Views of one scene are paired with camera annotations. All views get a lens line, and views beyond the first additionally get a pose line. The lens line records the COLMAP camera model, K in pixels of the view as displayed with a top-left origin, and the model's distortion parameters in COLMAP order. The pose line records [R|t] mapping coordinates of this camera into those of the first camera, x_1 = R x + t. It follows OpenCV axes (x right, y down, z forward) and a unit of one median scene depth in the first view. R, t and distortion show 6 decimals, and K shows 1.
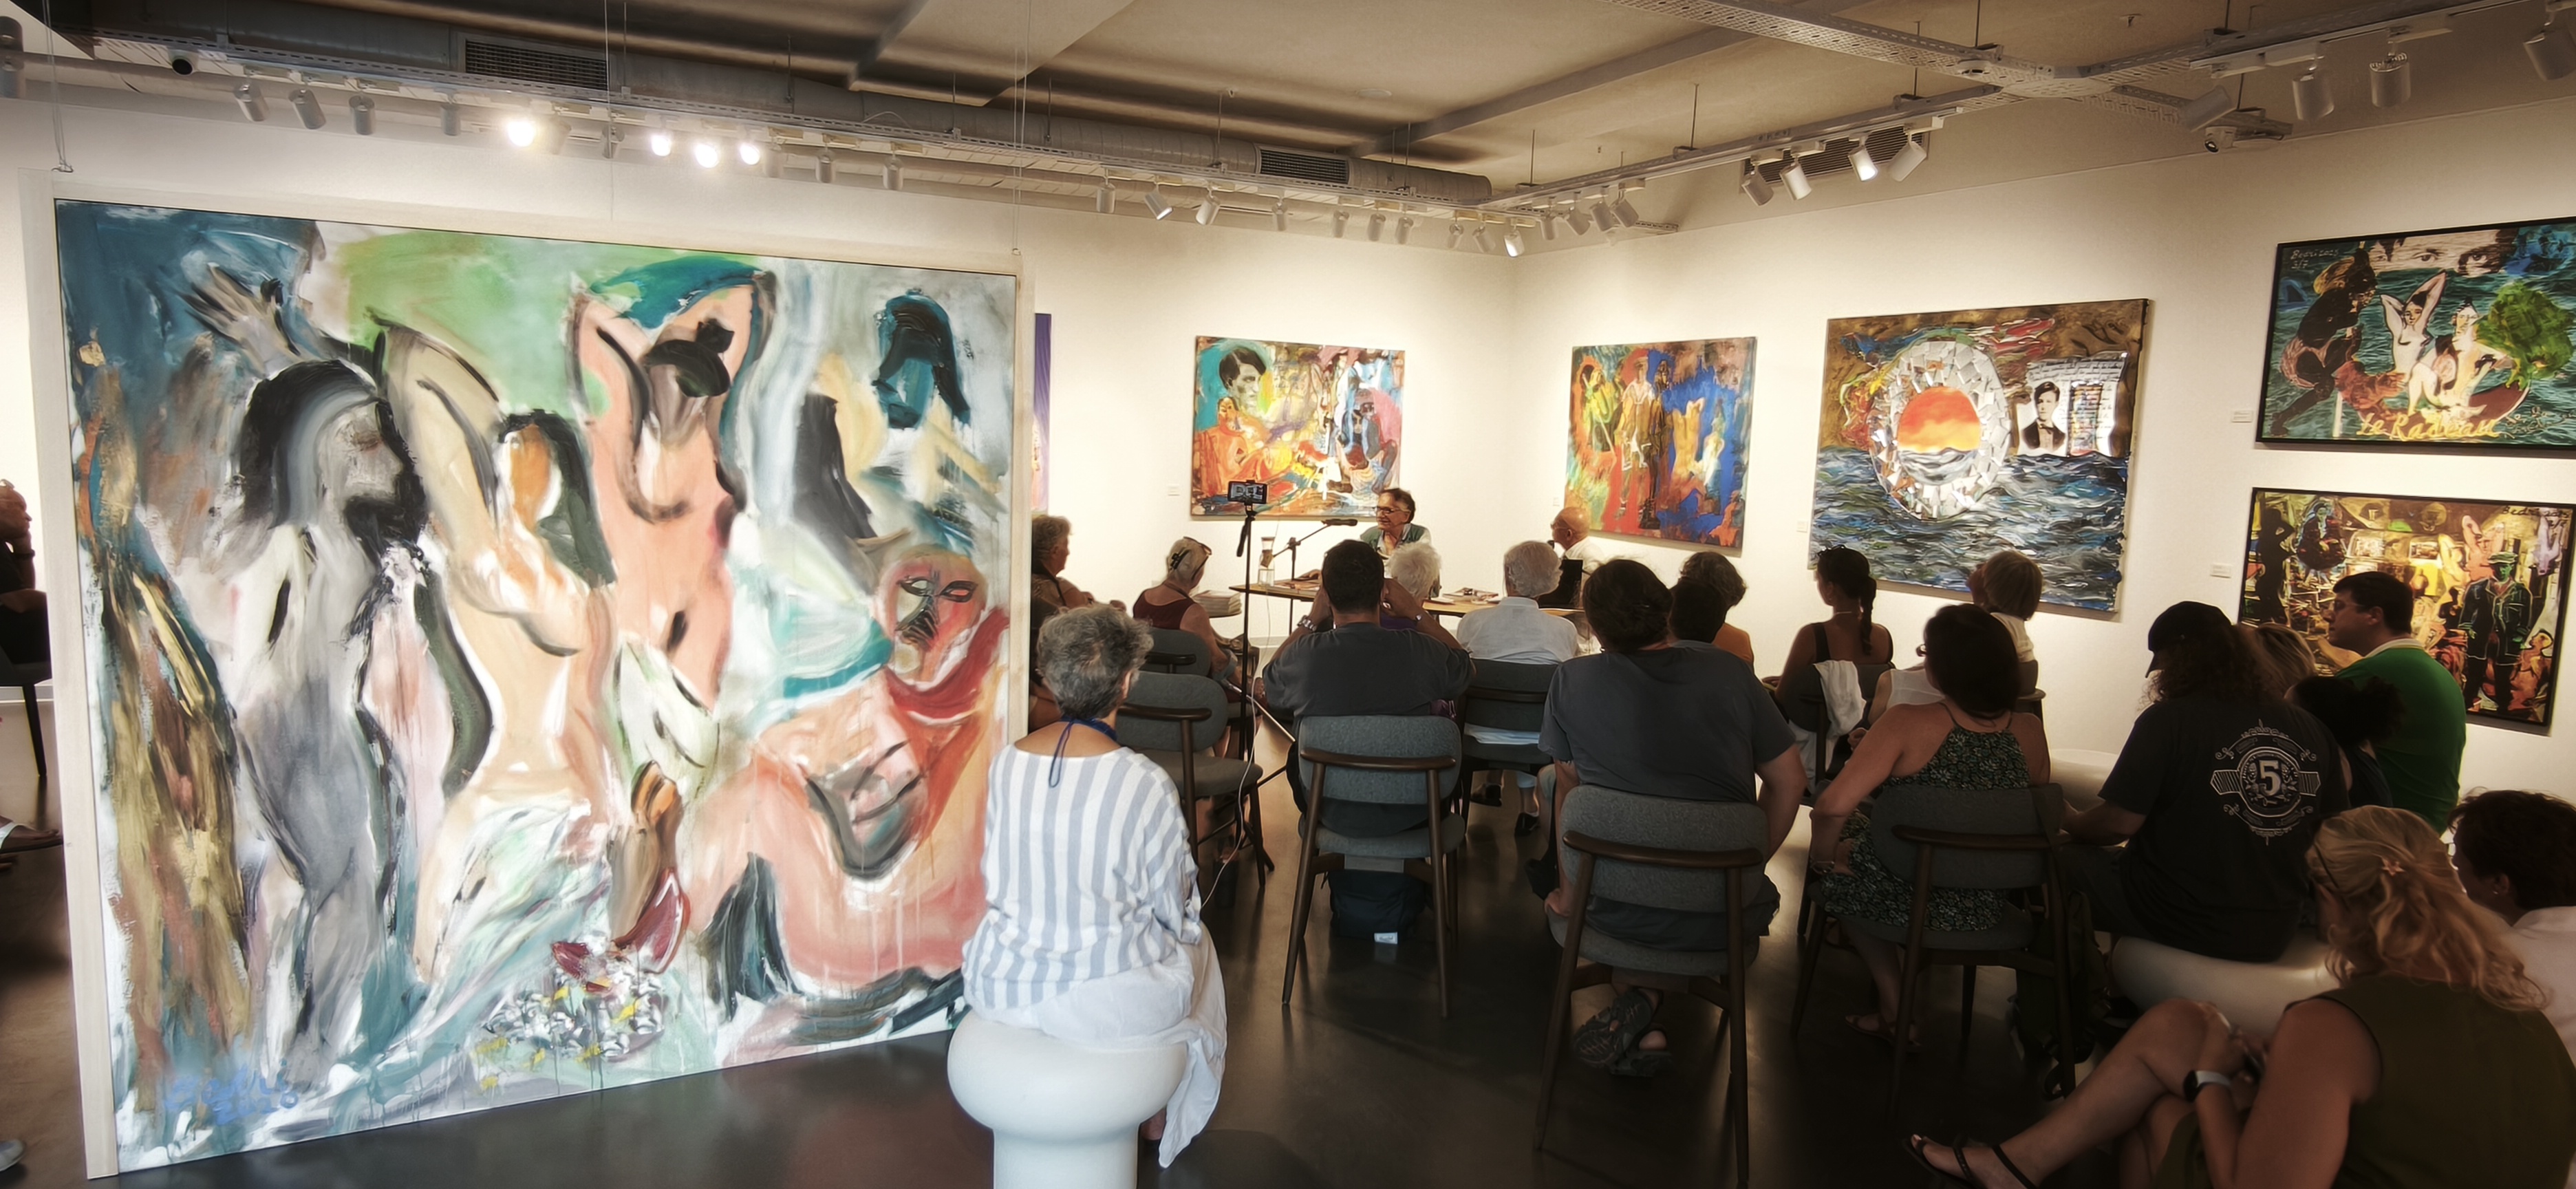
lens RADIAL K [[1410.0, 0, 1268.1], [0, 1410.0, 597.0], [0, 0, 1]] dist [-0.004932, 0.001933]
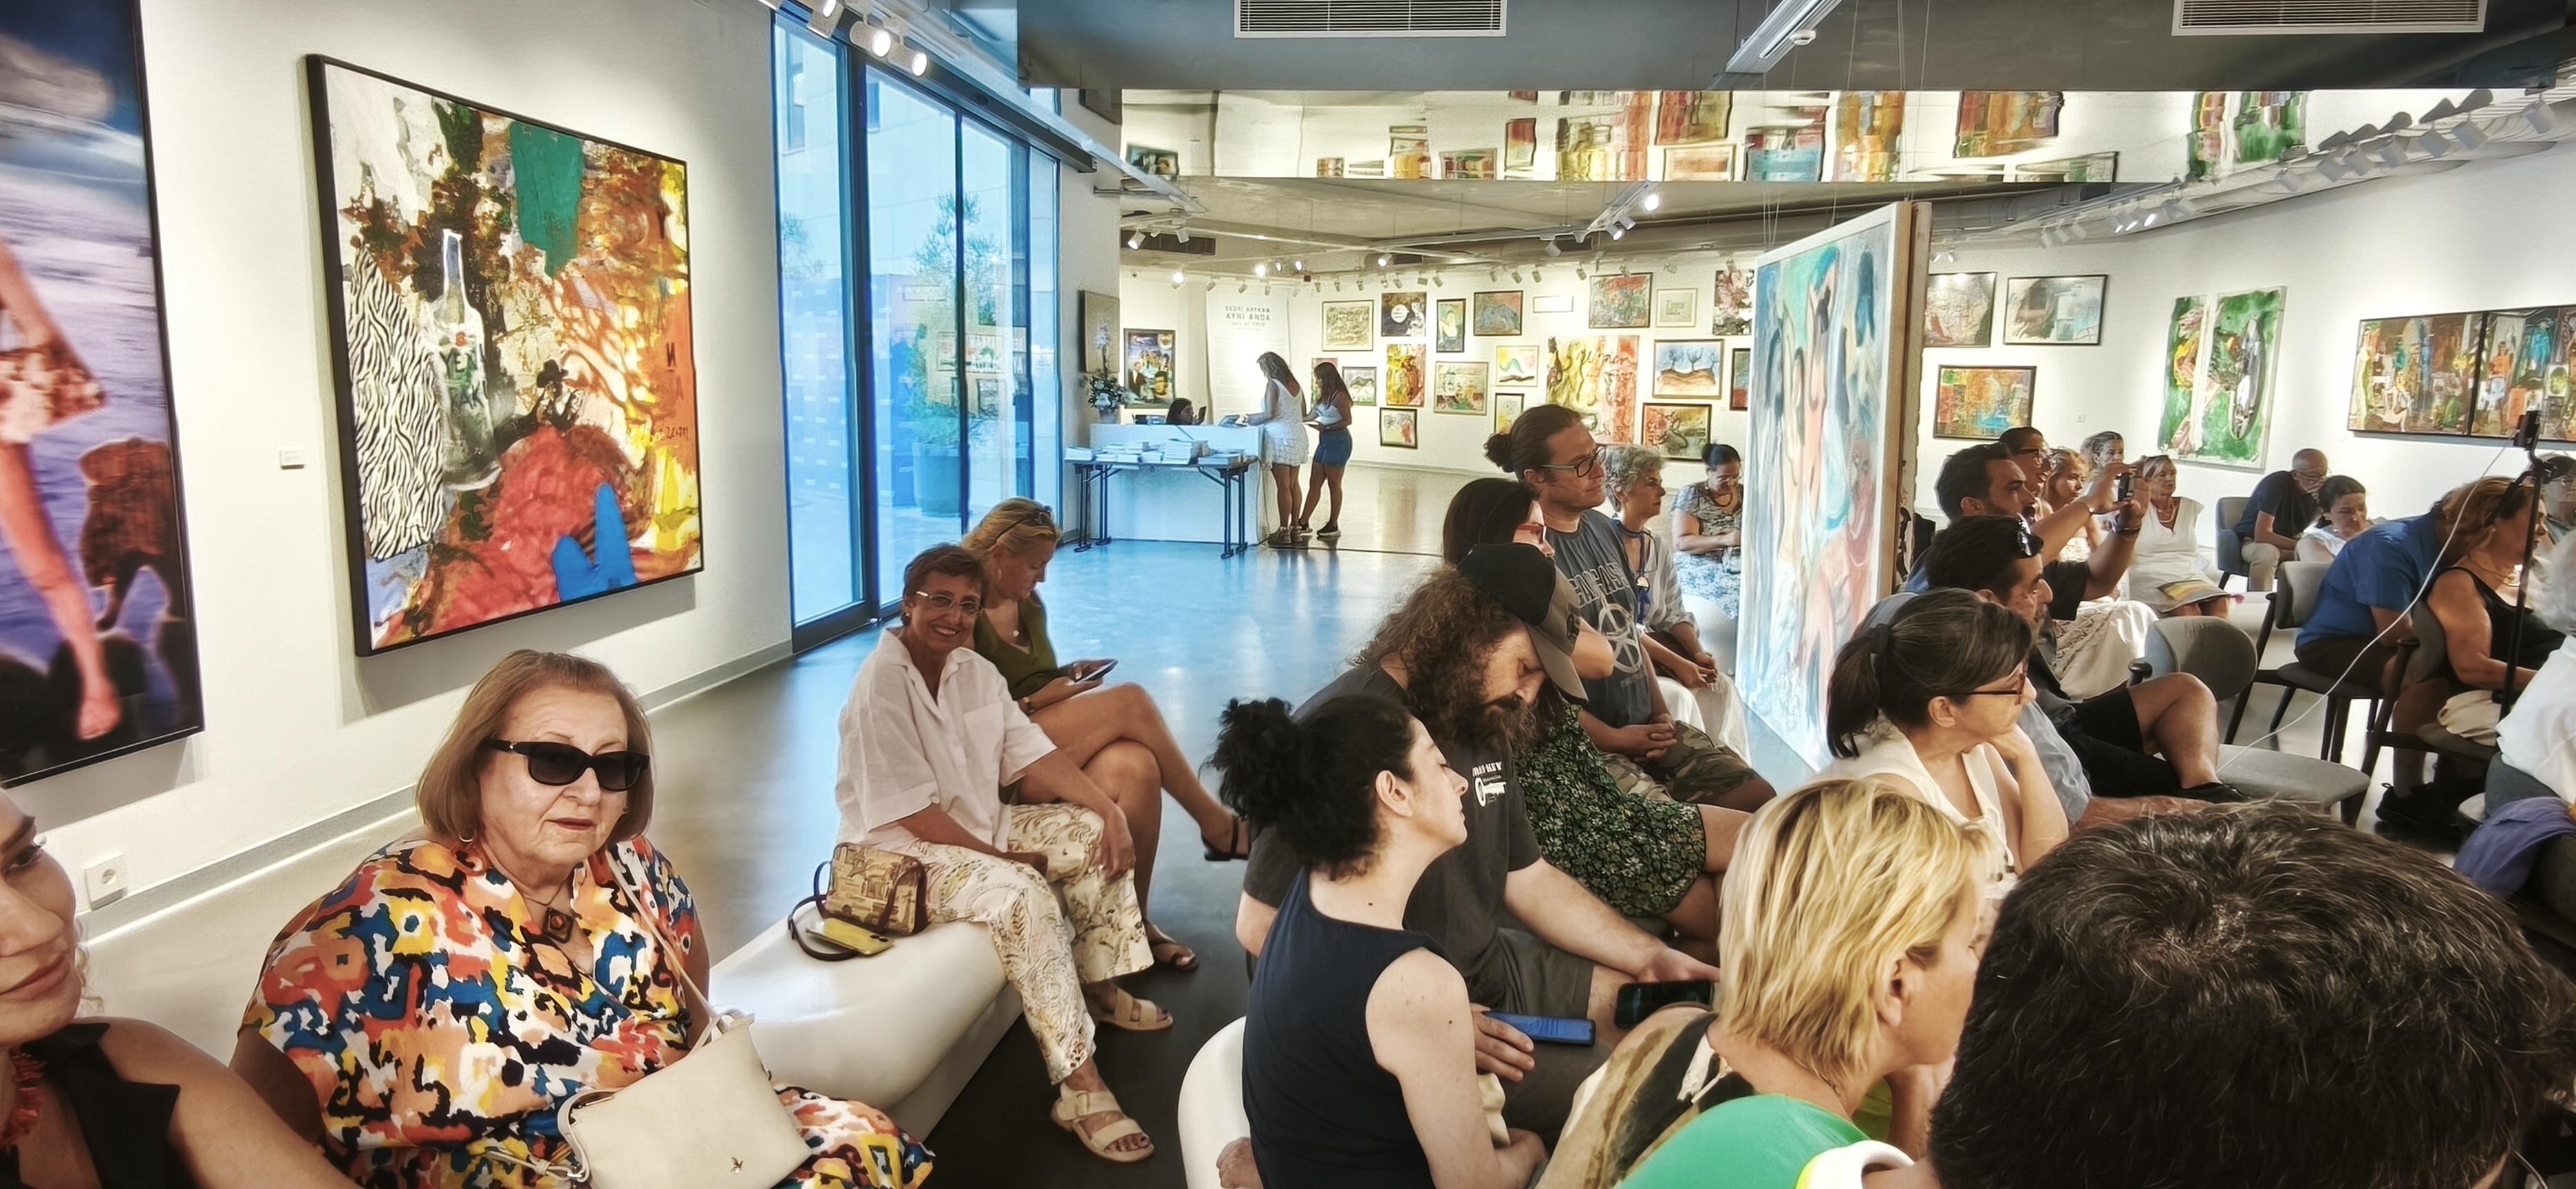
lens RADIAL K [[1410.0, 0, 1274.1], [0, 1410.0, 580.2], [0, 0, 1]] dist [-0.004932, 0.001933]
pose [[-0.547399, 0.071922, -0.833776, 0.430350], [-0.142510, 0.973737, 0.177557, -0.020238], [0.824649, 0.216016, -0.522773, 0.450433]]
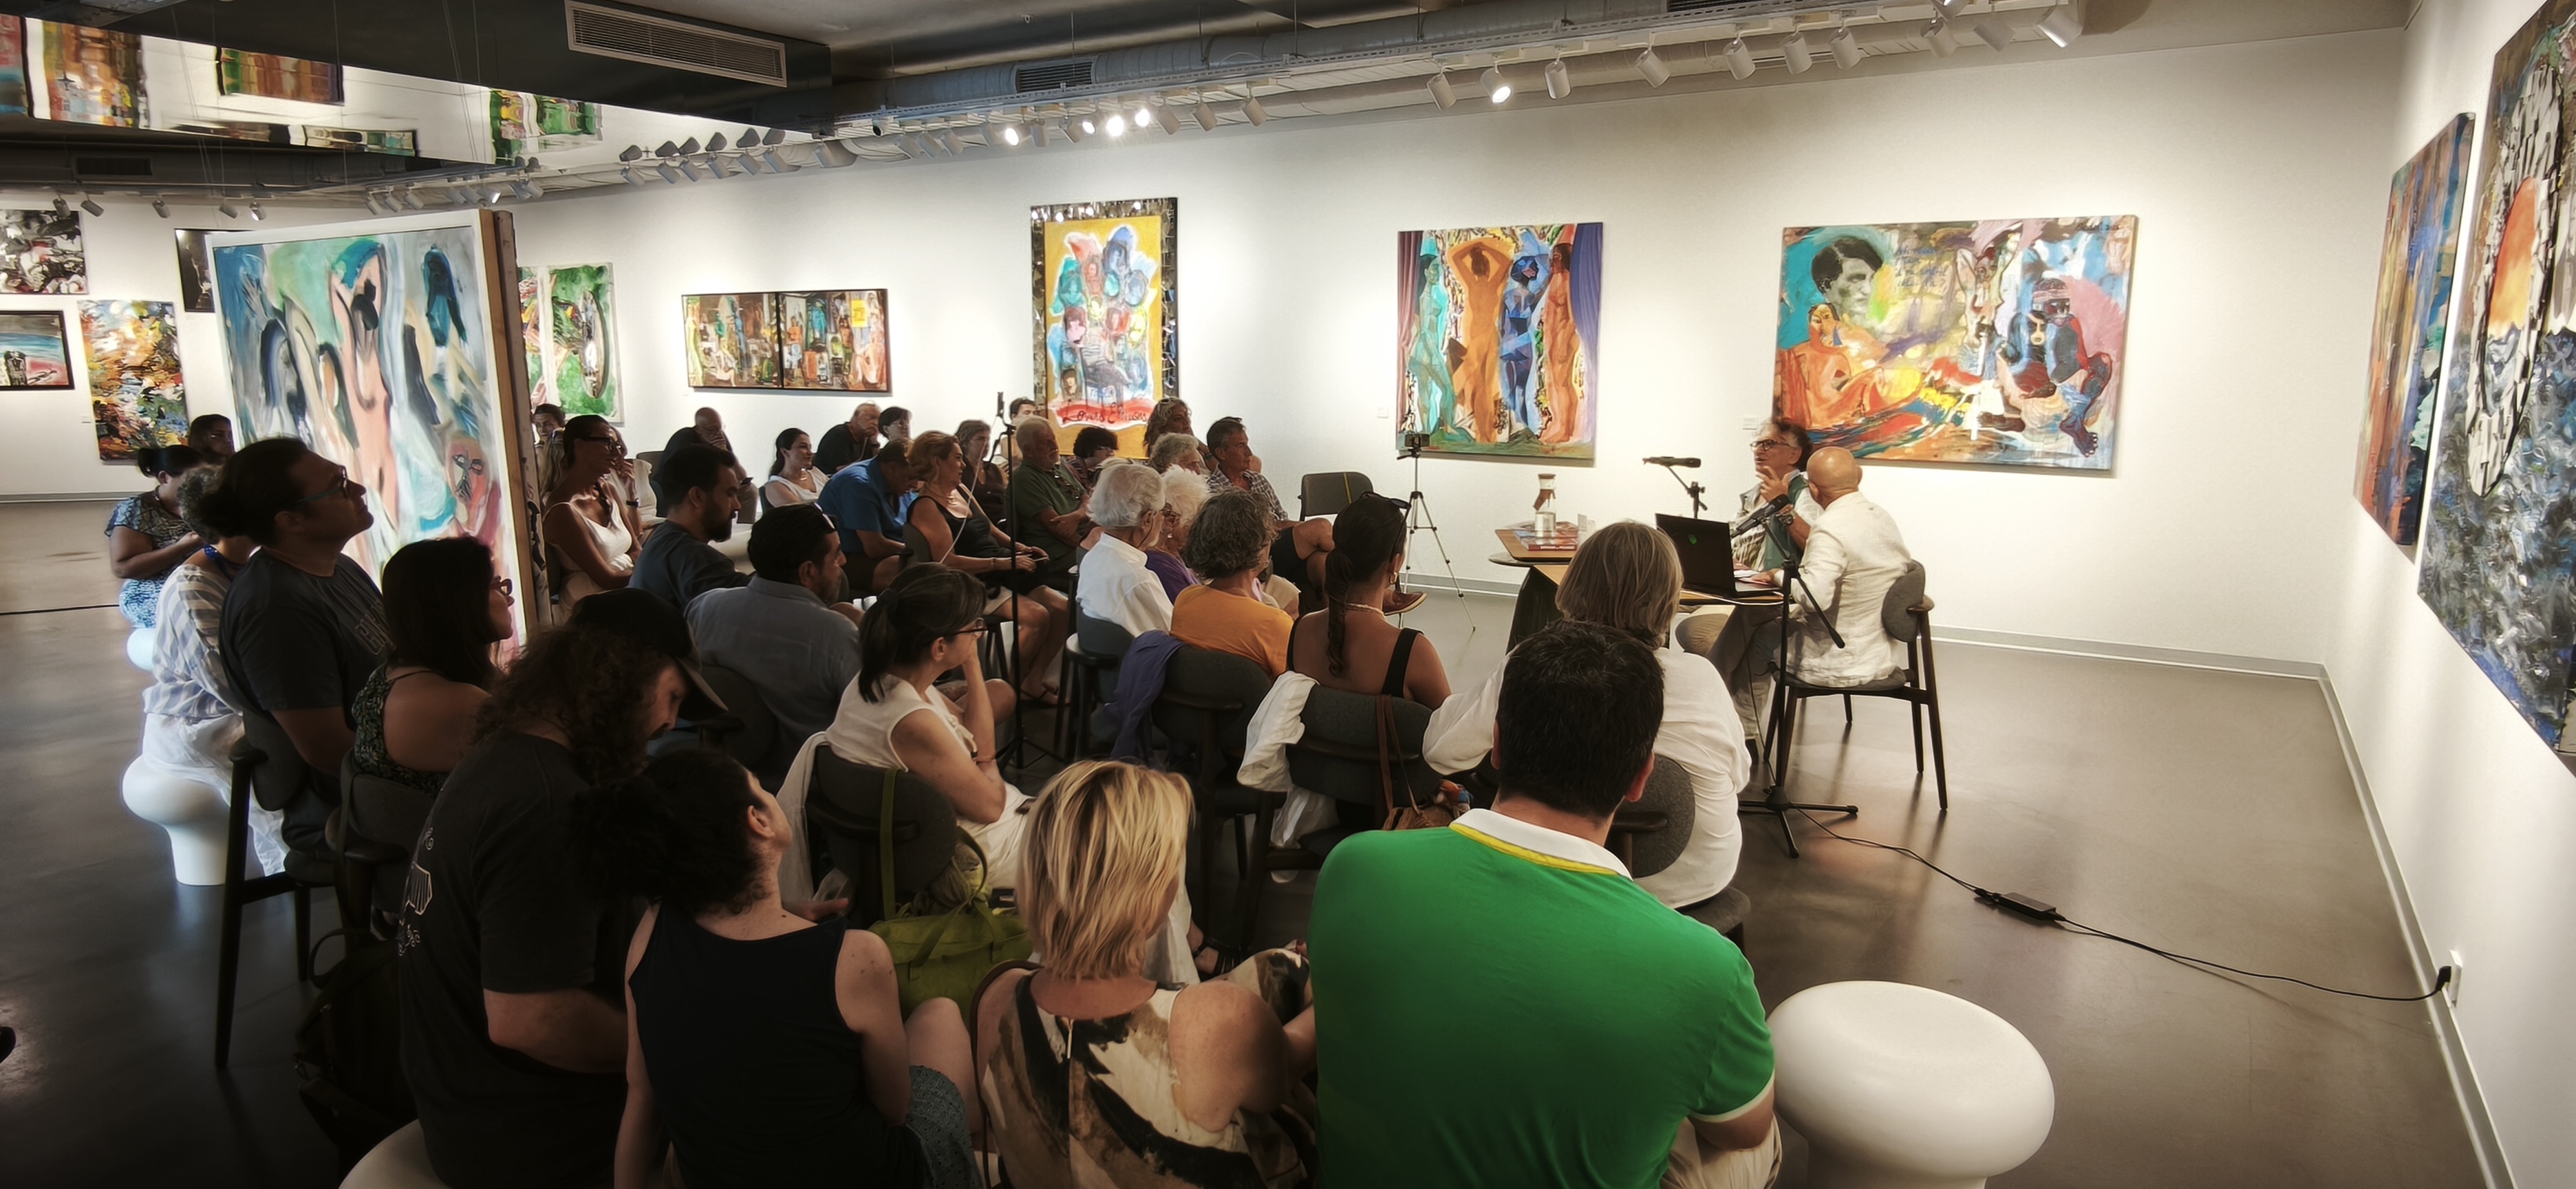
lens RADIAL K [[1410.0, 0, 1293.8], [0, 1410.0, 572.2], [0, 0, 1]] dist [-0.004932, 0.001933]
pose [[0.518723, 0.100724, -0.848988, 0.480888], [-0.084913, 0.994195, 0.066070, -0.021015], [0.850715, 0.037818, 0.524265, 0.344513]]
